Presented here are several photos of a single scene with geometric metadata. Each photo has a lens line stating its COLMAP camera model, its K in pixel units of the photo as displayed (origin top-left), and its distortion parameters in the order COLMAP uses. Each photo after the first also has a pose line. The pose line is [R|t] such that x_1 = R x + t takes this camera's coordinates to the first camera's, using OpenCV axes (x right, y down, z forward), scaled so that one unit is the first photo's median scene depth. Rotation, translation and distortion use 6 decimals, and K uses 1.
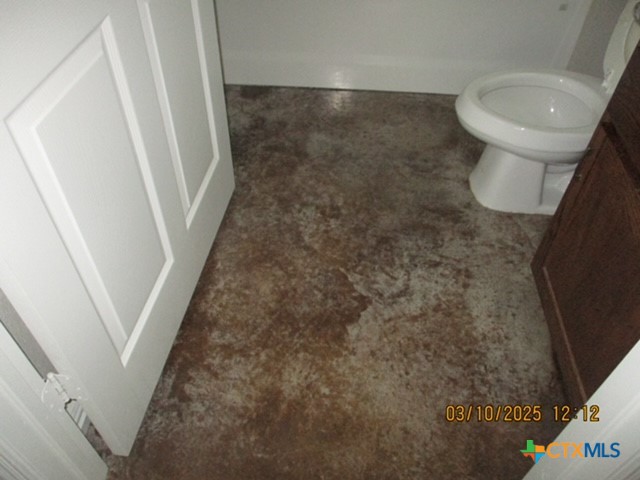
lens RADIAL K [[533.1, 0, 320.0], [0, 533.1, 240.0], [0, 0, 1]] dist [-0.004356, -0.003040]
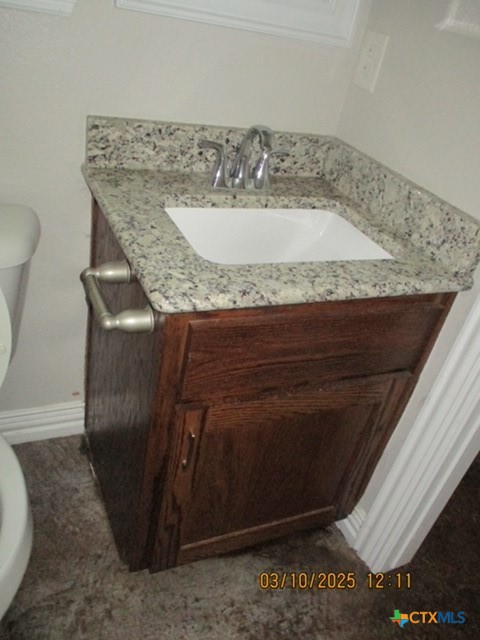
lens RADIAL K [[533.1, 0, 240.0], [0, 533.1, 320.0], [0, 0, 1]] dist [-0.004356, -0.003040]
pose [[-0.424954, -0.576784, 0.697663, 0.009067], [0.519344, 0.475905, 0.709786, -0.653974], [-0.741415, 0.663954, 0.097312, 0.613548]]
